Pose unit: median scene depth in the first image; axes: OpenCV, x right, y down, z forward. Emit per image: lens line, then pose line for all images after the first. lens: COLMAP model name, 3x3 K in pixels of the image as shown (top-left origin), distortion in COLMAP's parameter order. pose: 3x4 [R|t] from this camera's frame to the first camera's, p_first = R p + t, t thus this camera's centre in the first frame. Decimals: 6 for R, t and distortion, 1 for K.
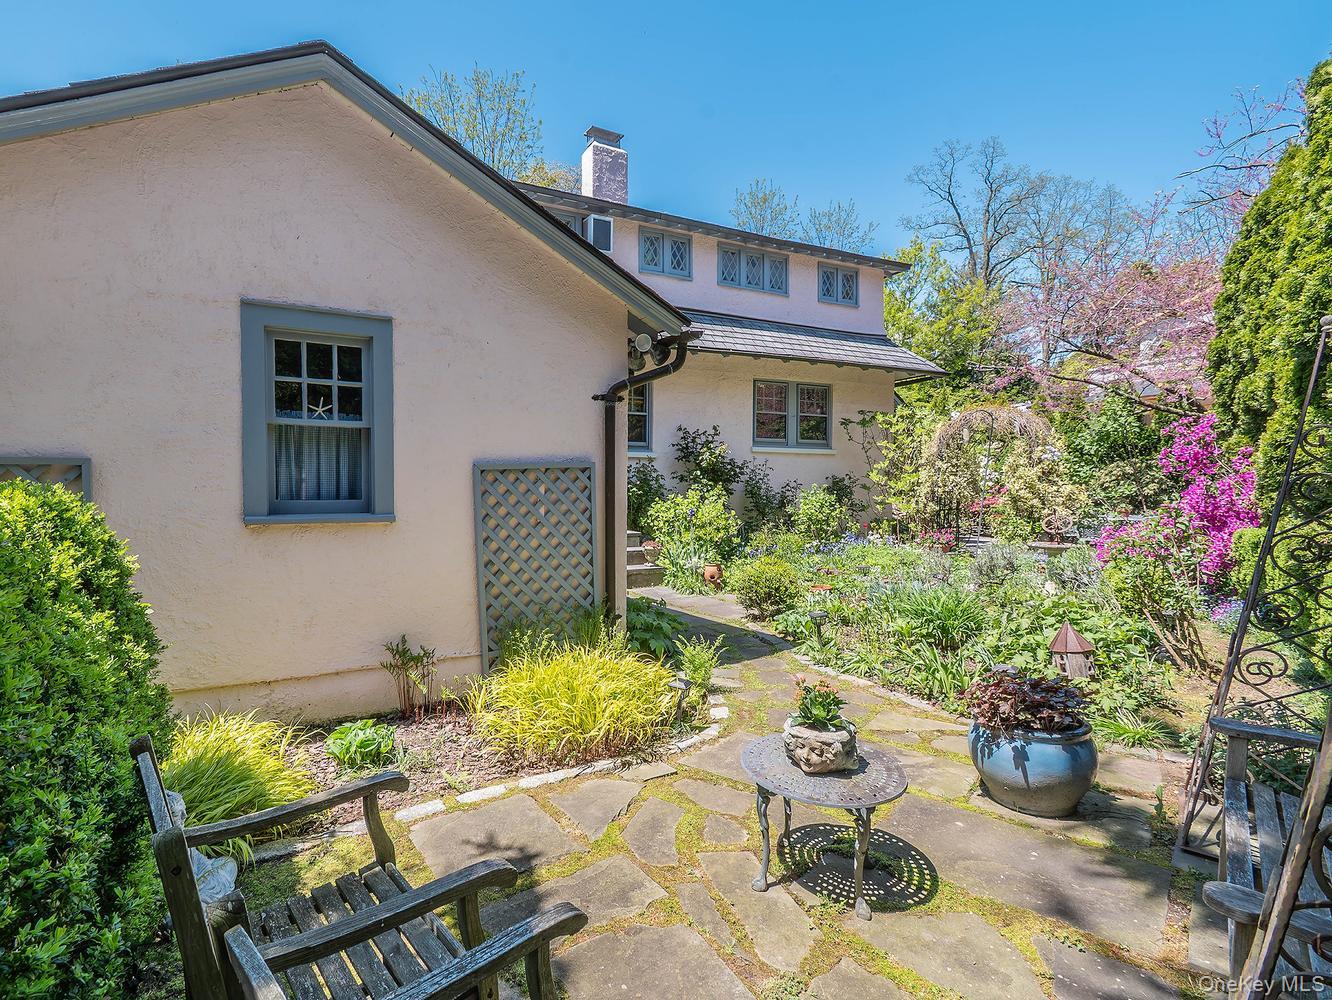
lens RADIAL K [[583.4, 0, 591.9], [0, 583.4, 508.6], [0, 0, 1]] dist [0.000436, -0.001570]
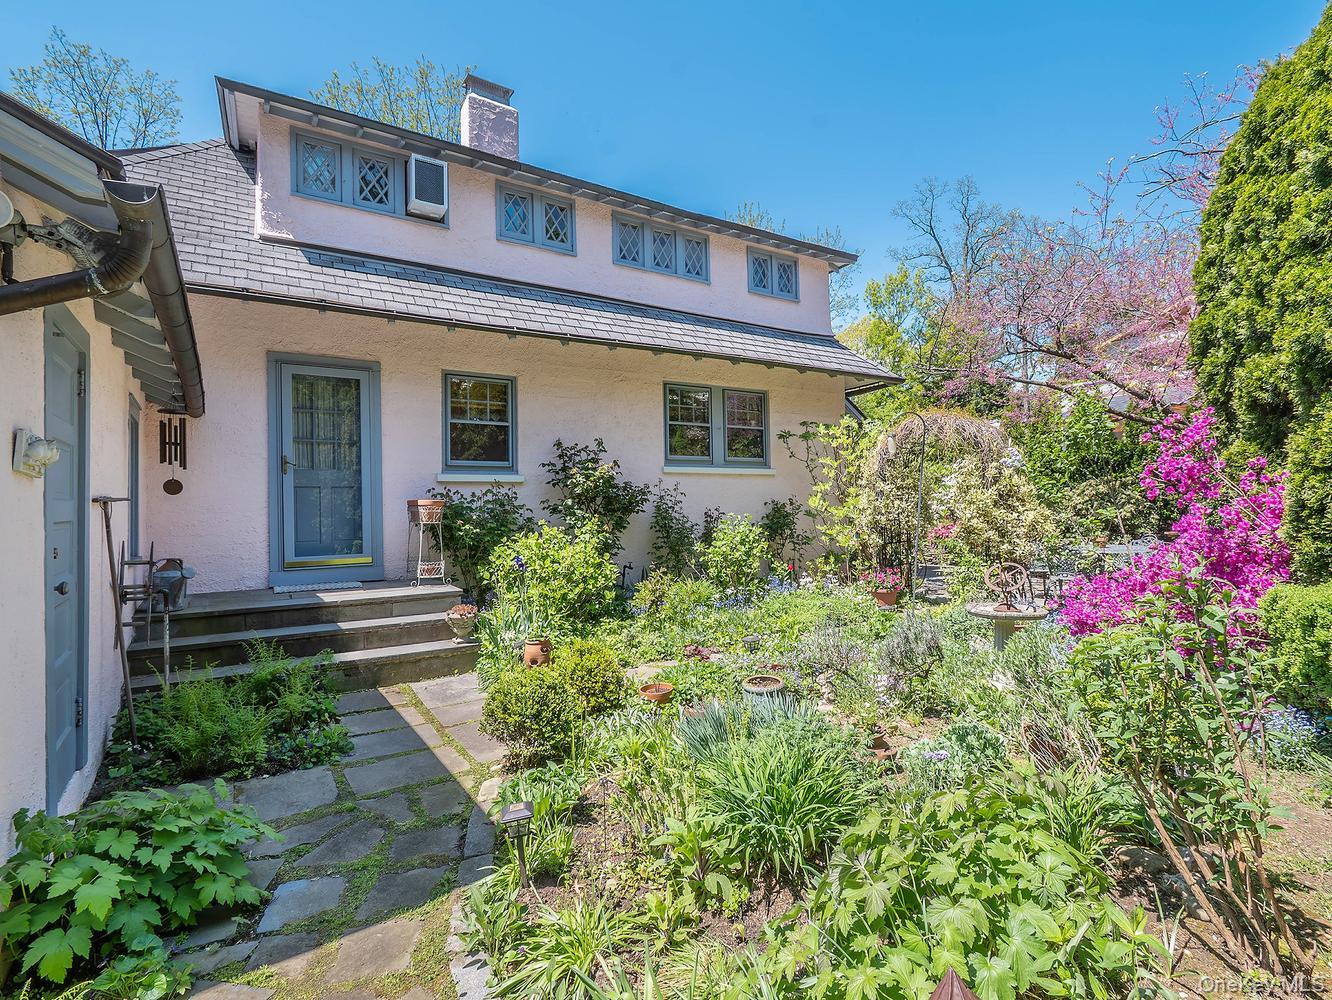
lens RADIAL K [[588.9, 0, 666.0], [0, 588.9, 500.0], [0, 0, 1]] dist [-0.000133, 0.000471]
pose [[0.994379, -0.015390, 0.104755, 0.196447], [0.020926, 0.998430, -0.051957, -0.019078], [-0.103790, 0.053857, 0.993140, 0.212119]]
